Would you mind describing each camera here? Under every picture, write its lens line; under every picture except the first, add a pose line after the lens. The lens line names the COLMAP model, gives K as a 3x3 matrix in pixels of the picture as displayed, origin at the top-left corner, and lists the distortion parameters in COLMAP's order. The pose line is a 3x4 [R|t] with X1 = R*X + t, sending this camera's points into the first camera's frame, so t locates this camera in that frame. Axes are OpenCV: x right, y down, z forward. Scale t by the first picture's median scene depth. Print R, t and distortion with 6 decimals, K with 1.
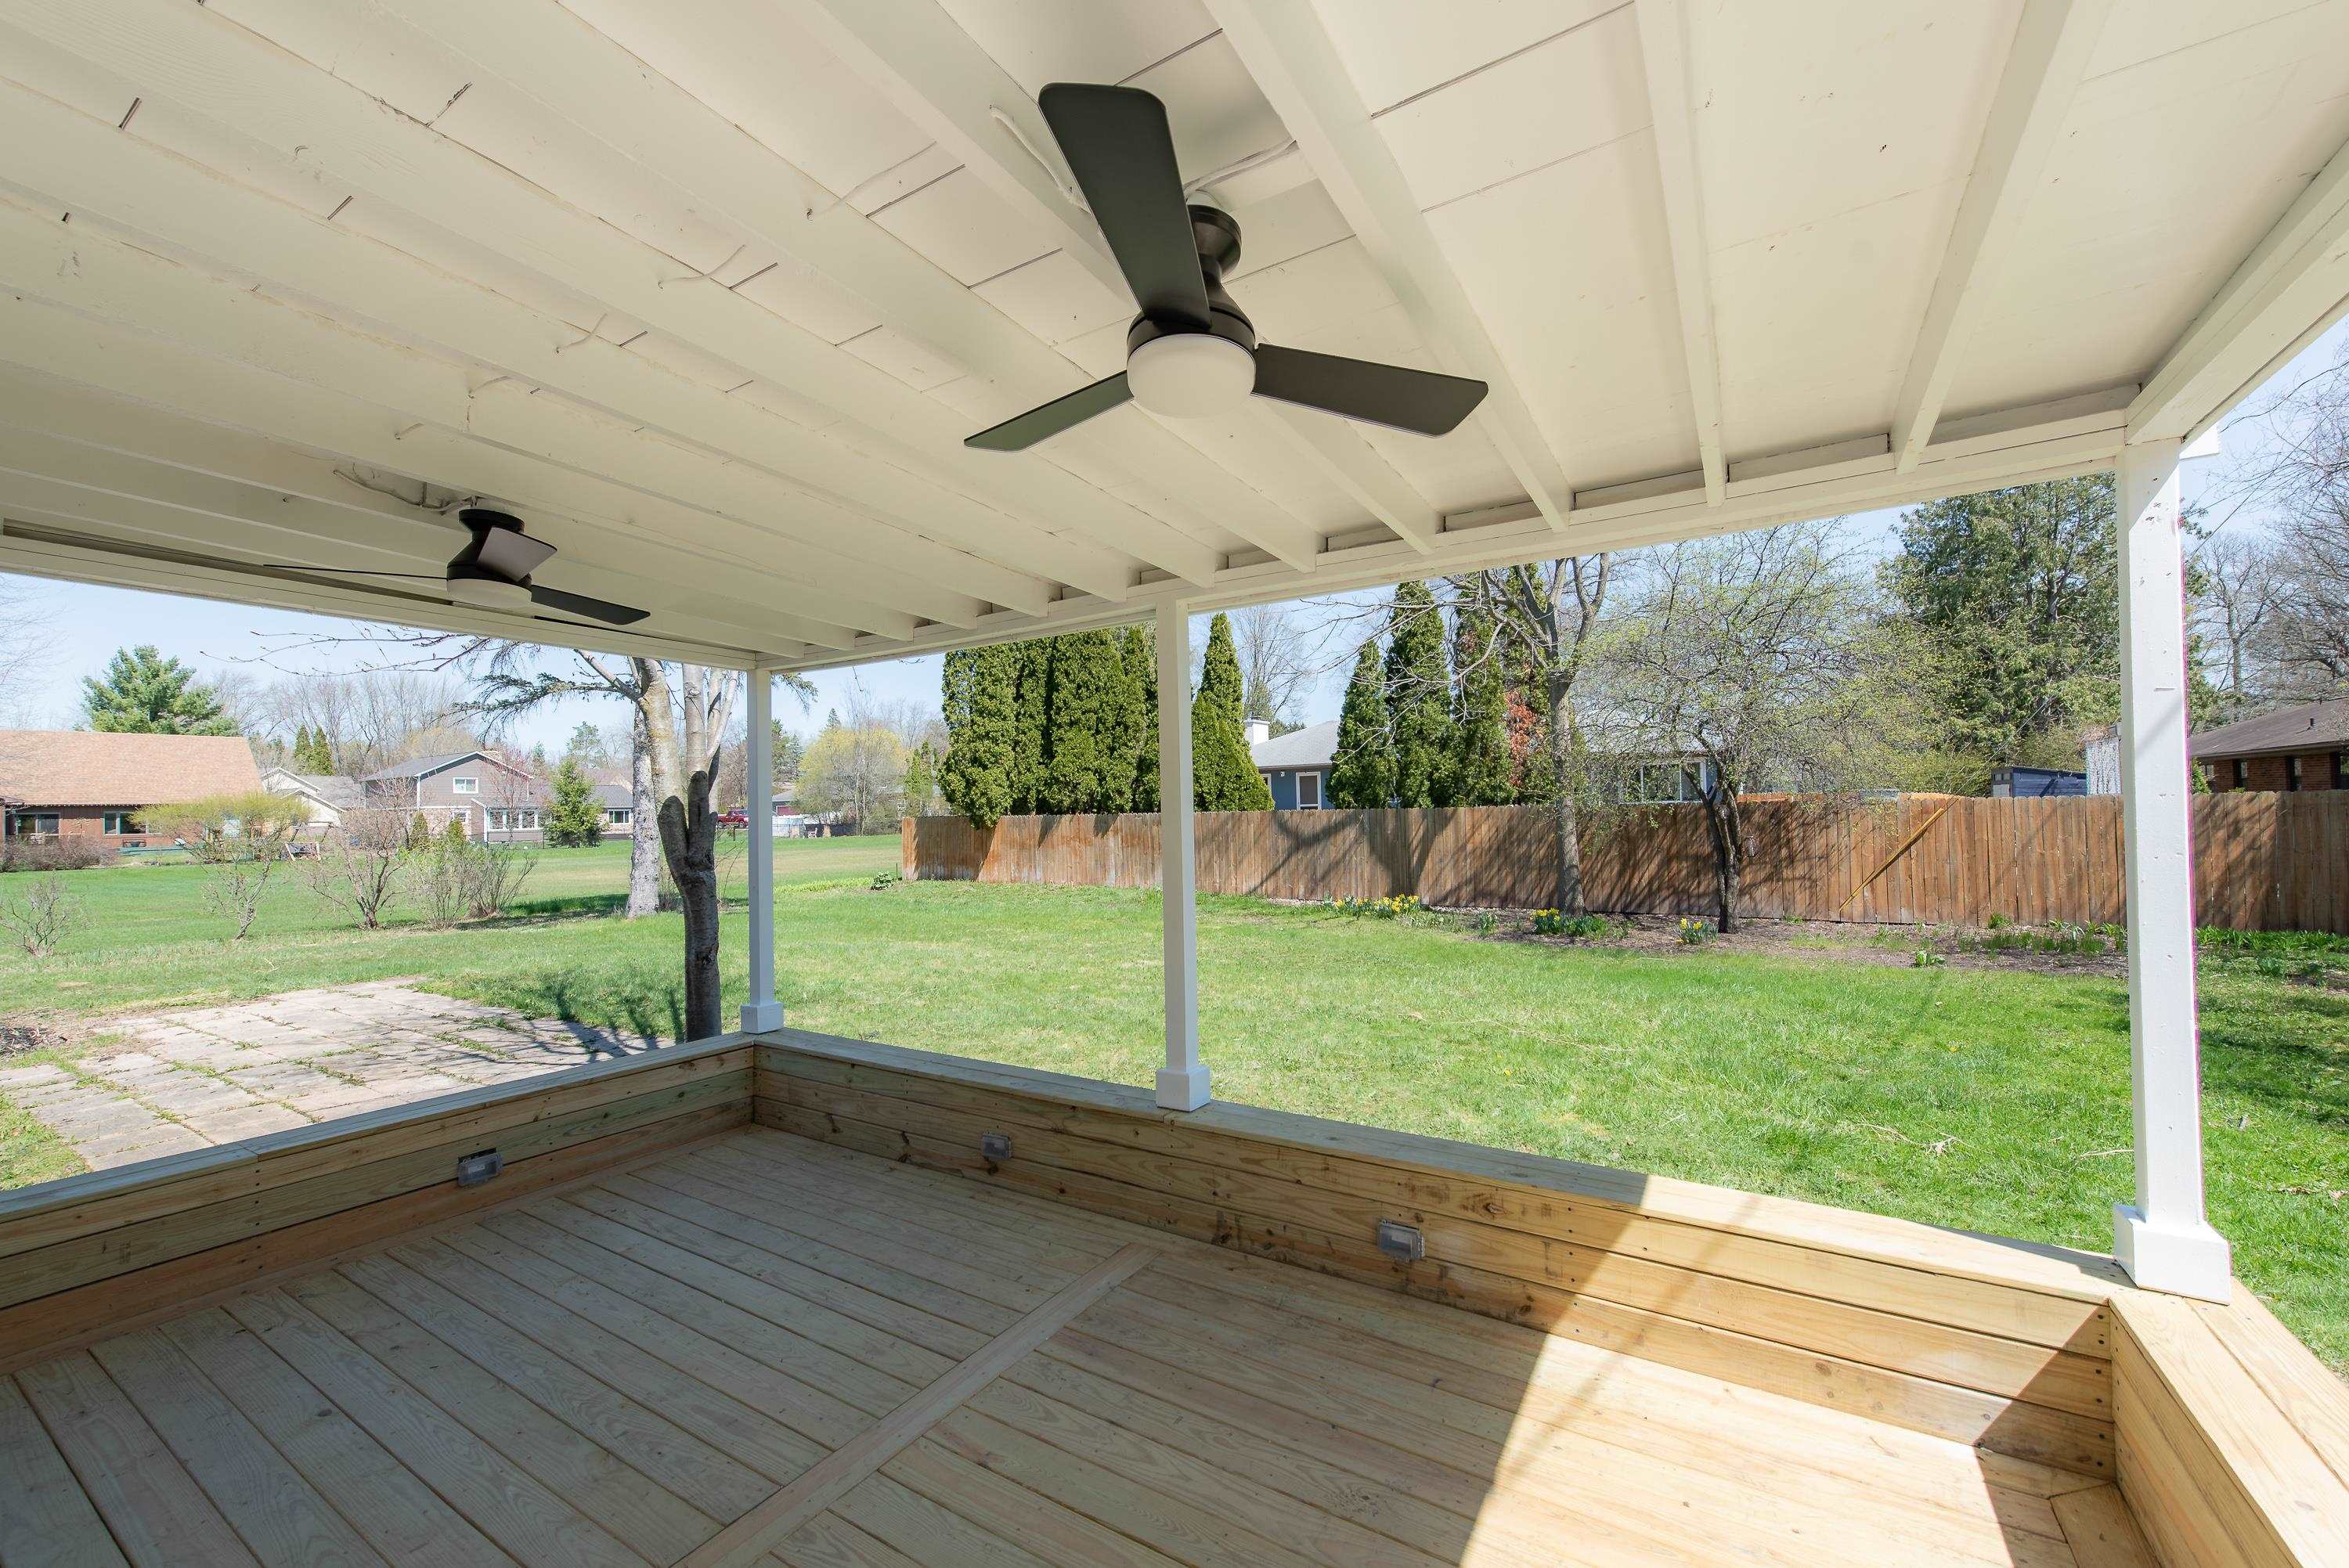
lens RADIAL K [[923.8, 0, 1181.6], [0, 923.8, 800.6], [0, 0, 1]] dist [-0.002406, -0.000065]
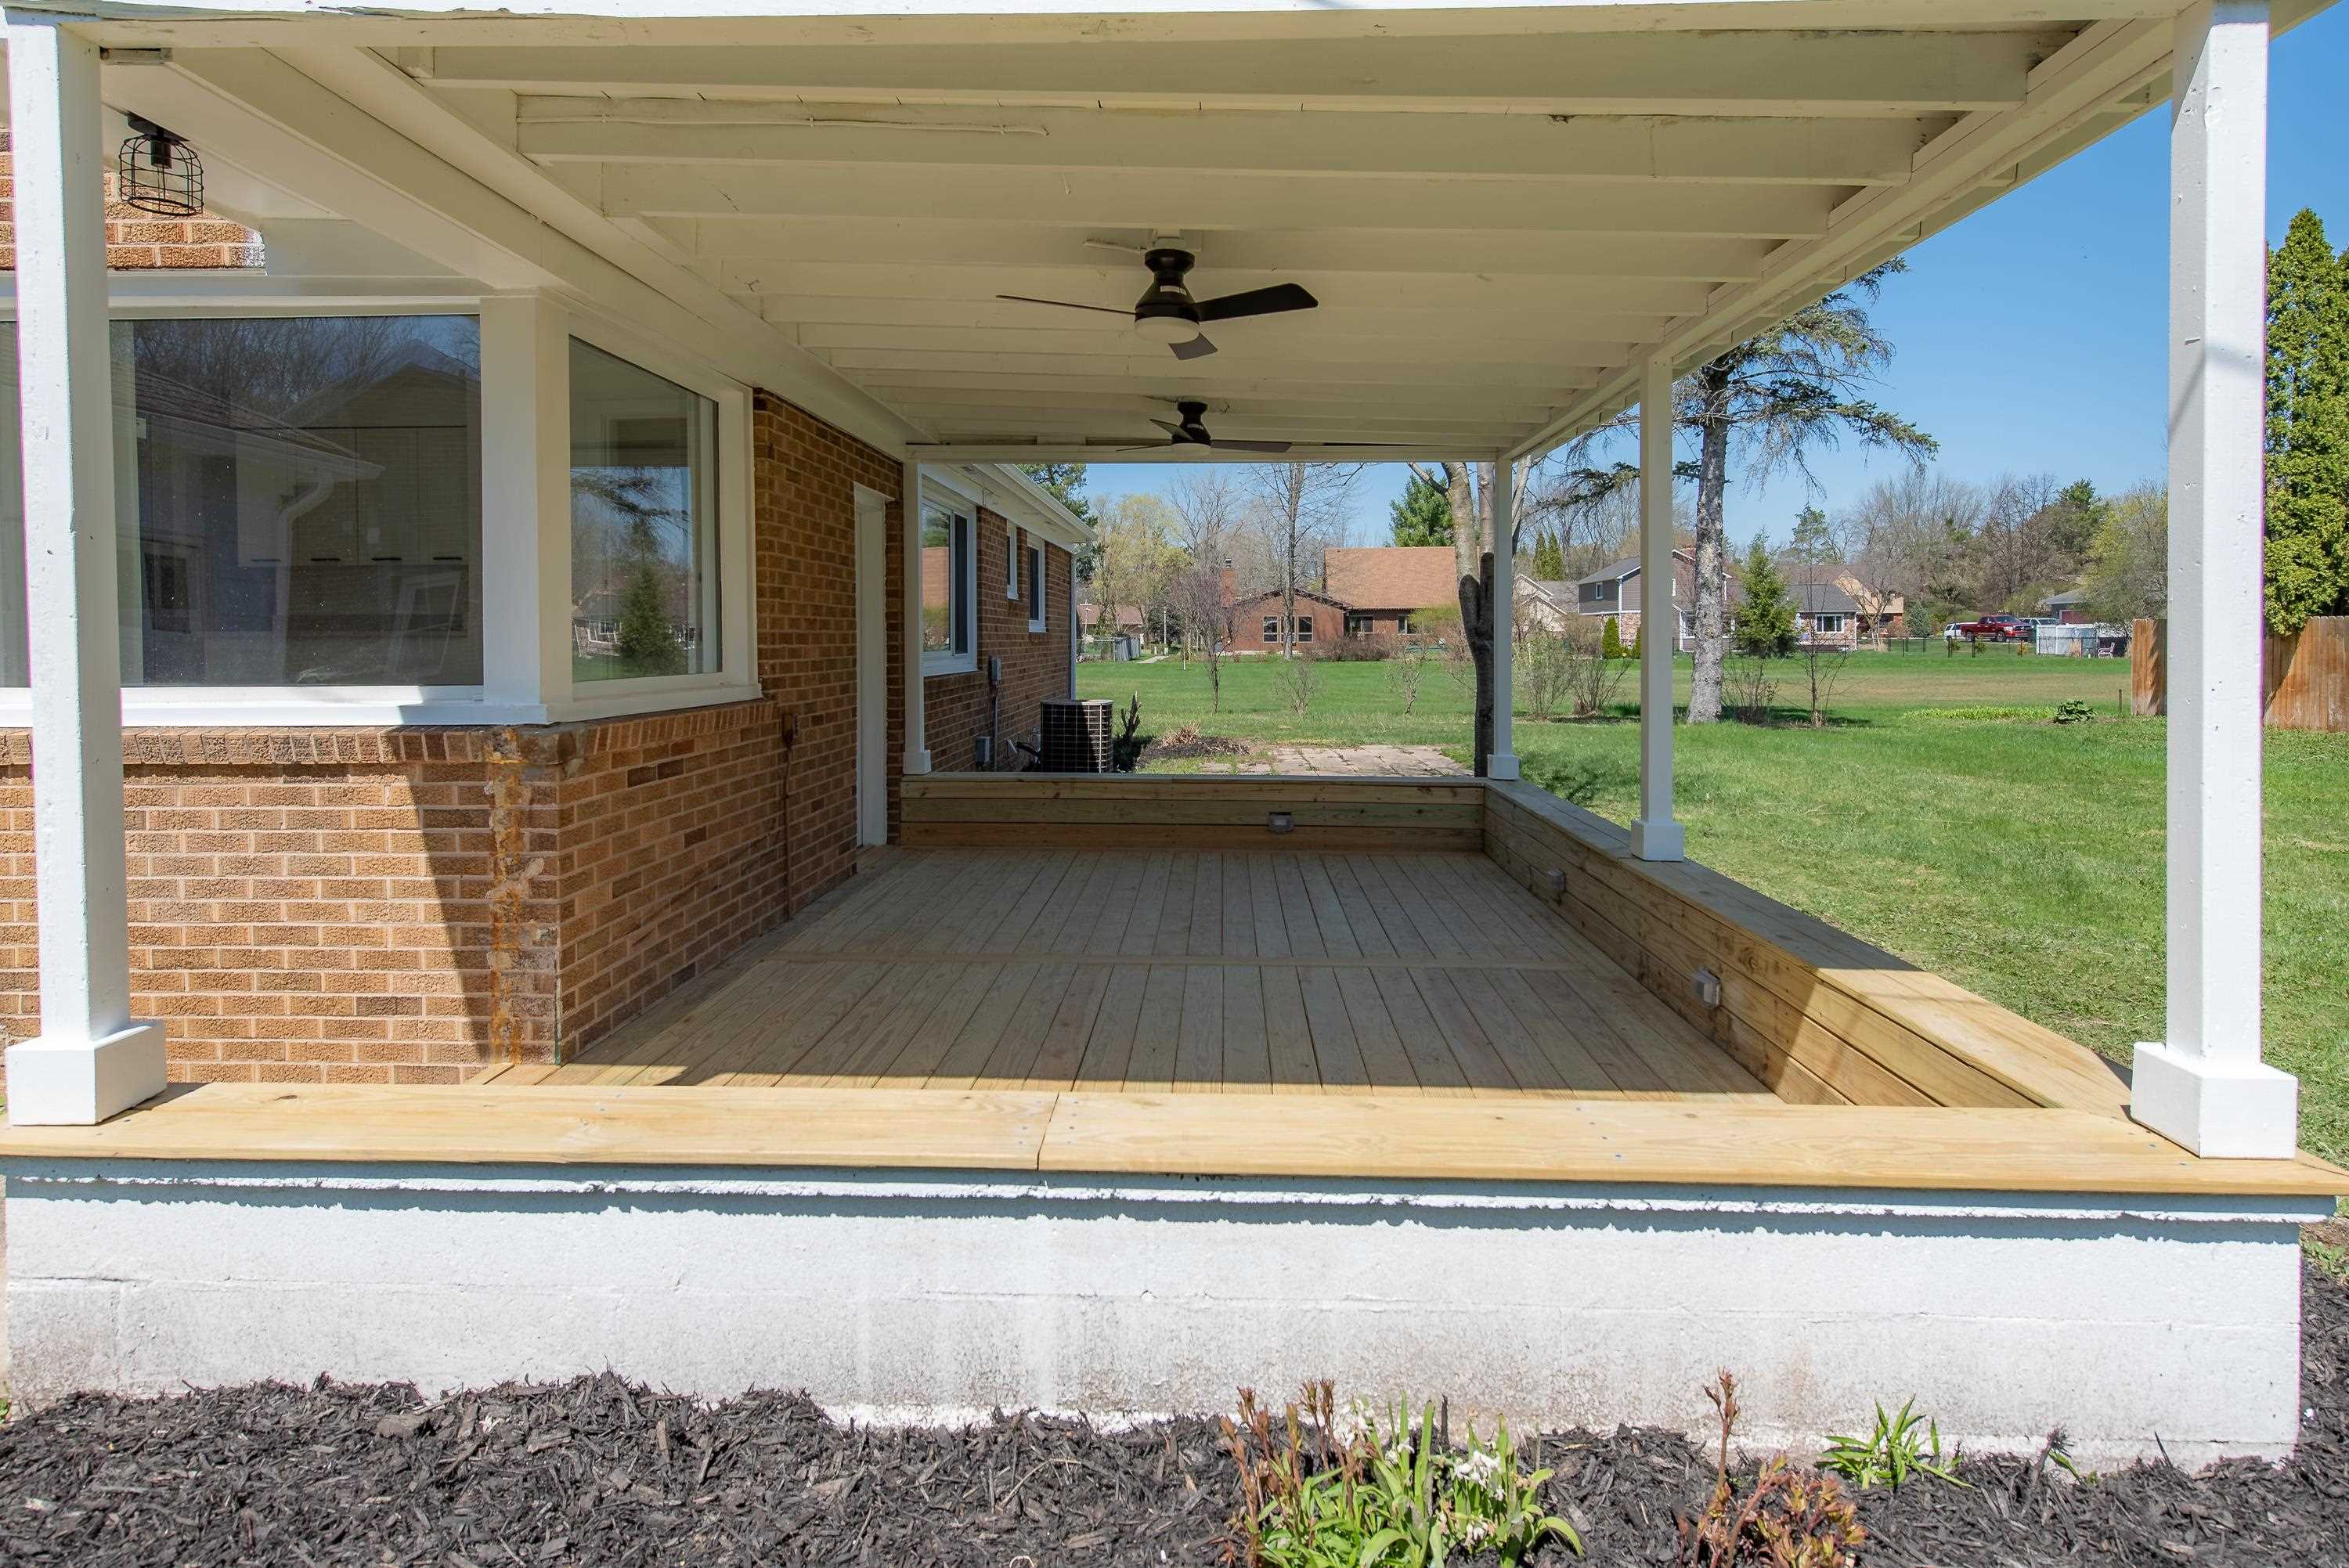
lens RADIAL K [[1216.8, 0, 1179.3], [0, 1216.8, 659.6], [0, 0, 1]] dist [0.005335, 0.000718]
pose [[0.487652, 0.034487, -0.872357, 0.142467], [0.004268, 0.999113, 0.041885, 0.008246], [0.873028, -0.024149, 0.487072, -0.016367]]
